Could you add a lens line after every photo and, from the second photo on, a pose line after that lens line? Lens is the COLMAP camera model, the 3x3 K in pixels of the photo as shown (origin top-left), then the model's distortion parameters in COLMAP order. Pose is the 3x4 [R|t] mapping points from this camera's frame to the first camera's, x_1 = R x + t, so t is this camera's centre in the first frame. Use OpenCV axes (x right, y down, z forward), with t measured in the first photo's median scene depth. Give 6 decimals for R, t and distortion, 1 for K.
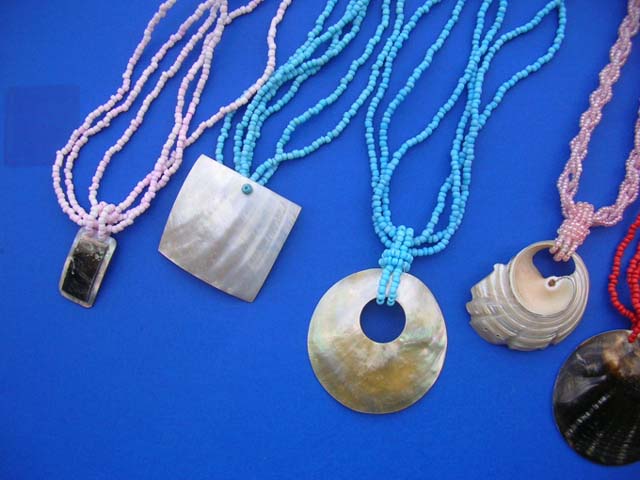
lens RADIAL K [[659.3, 0, 320.3], [0, 659.3, 243.2], [0, 0, 1]] dist [-0.160047, 0.000000]
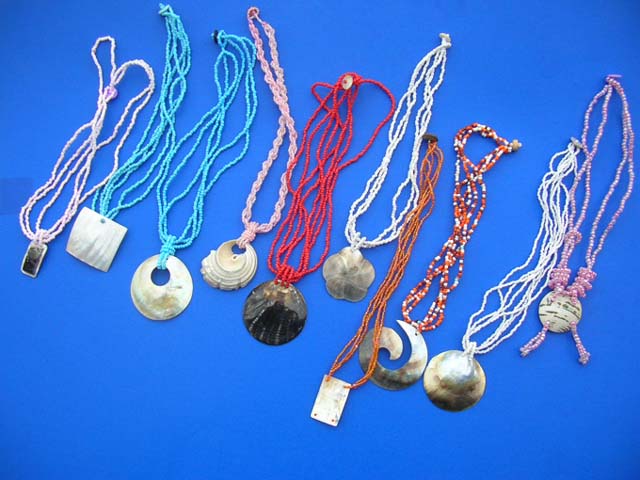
lens RADIAL K [[659.3, 0, 322.0], [0, 659.3, 238.1], [0, 0, 1]] dist [-0.160047, 0.000000]
pose [[0.999128, -0.028955, 0.030096, 0.564395], [0.032849, 0.989859, -0.138206, 0.303906], [-0.025789, 0.139074, 0.989946, -1.205501]]
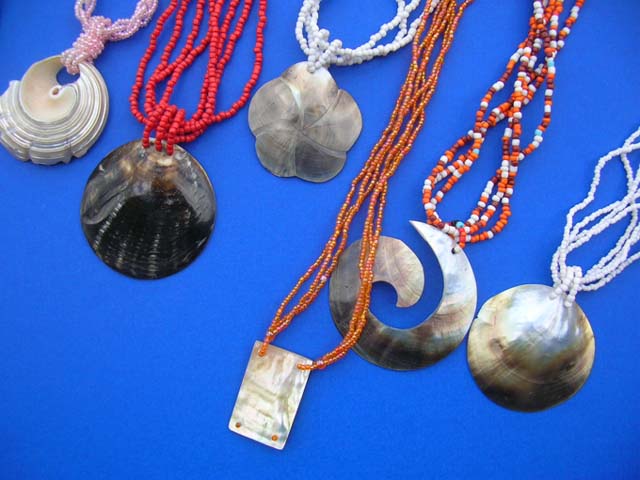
lens RADIAL K [[659.3, 0, 320.7], [0, 659.3, 239.4], [0, 0, 1]] dist [-0.160047, 0.000000]
pose [[0.997930, -0.051402, 0.038646, 0.691210], [0.050472, 0.998421, 0.024655, 0.277534], [-0.039852, -0.022654, 0.998949, -0.027977]]
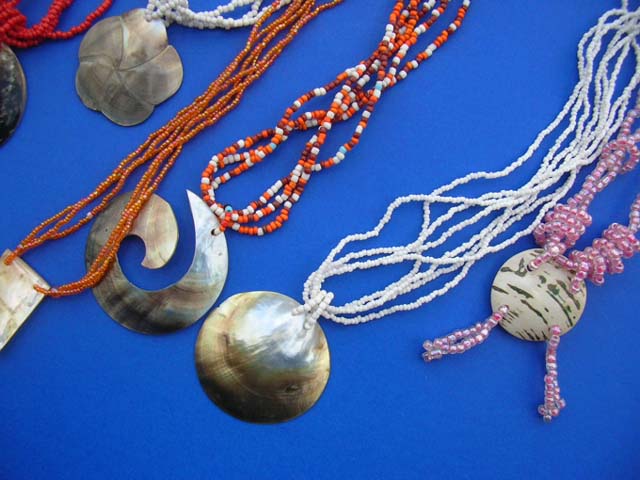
lens RADIAL K [[659.3, 0, 314.9], [0, 659.3, 244.3], [0, 0, 1]] dist [-0.160047, 0.000000]
pose [[0.954346, 0.297764, 0.023669, 1.049361], [-0.297713, 0.954638, -0.005746, 0.307438], [-0.024306, -0.001563, 0.999703, -0.028377]]
